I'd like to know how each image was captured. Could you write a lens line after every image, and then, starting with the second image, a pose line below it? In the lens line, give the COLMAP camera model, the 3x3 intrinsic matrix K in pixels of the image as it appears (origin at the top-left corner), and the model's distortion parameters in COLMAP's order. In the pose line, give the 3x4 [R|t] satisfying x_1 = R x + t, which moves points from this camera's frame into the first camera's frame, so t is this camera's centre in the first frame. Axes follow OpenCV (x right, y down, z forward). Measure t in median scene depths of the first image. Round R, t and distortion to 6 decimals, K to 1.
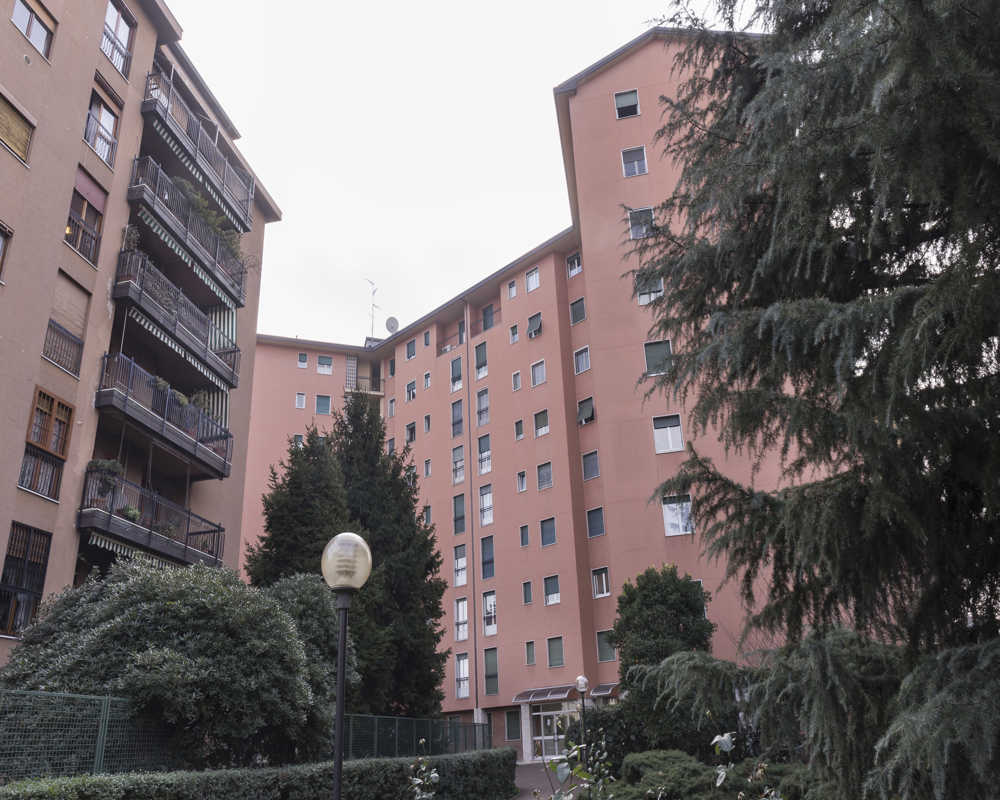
lens RADIAL K [[817.5, 0, 445.0], [0, 817.5, 400.1], [0, 0, 1]] dist [0.007902, 0.002337]
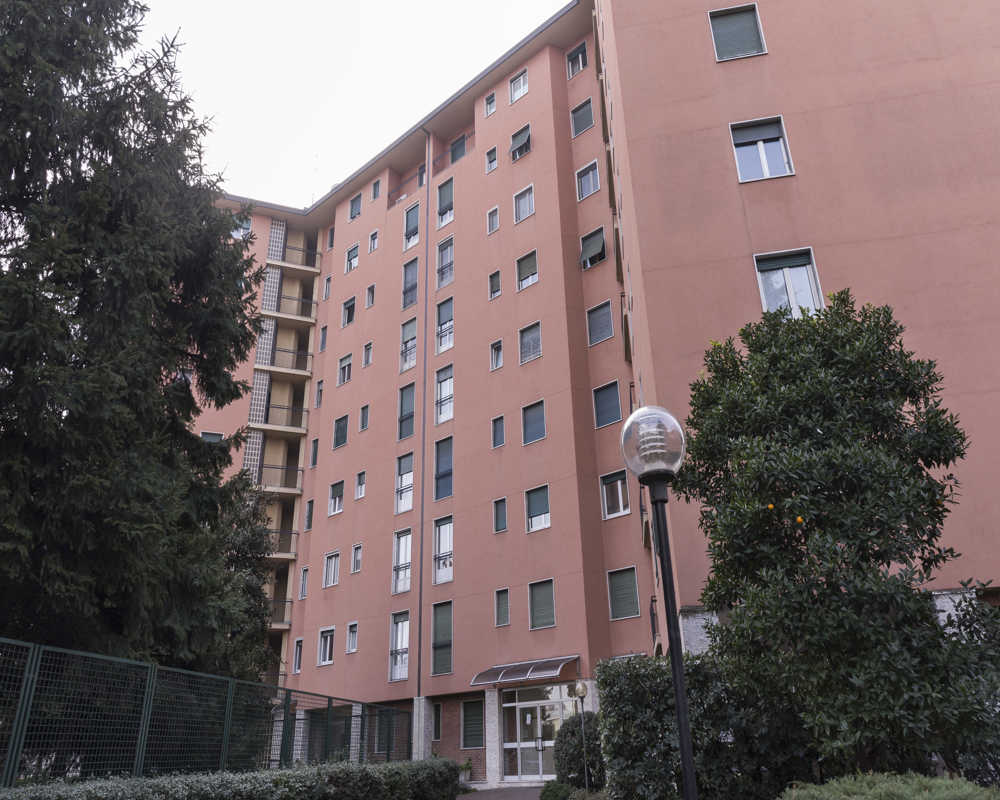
lens RADIAL K [[725.2, 0, 459.5], [0, 725.2, 395.8], [0, 0, 1]] dist [0.004506, -0.001499]
pose [[0.999660, 0.024245, 0.009624, 0.058108], [-0.023577, 0.997653, -0.064290, 0.171202], [-0.011160, 0.064041, 0.997885, 0.402354]]
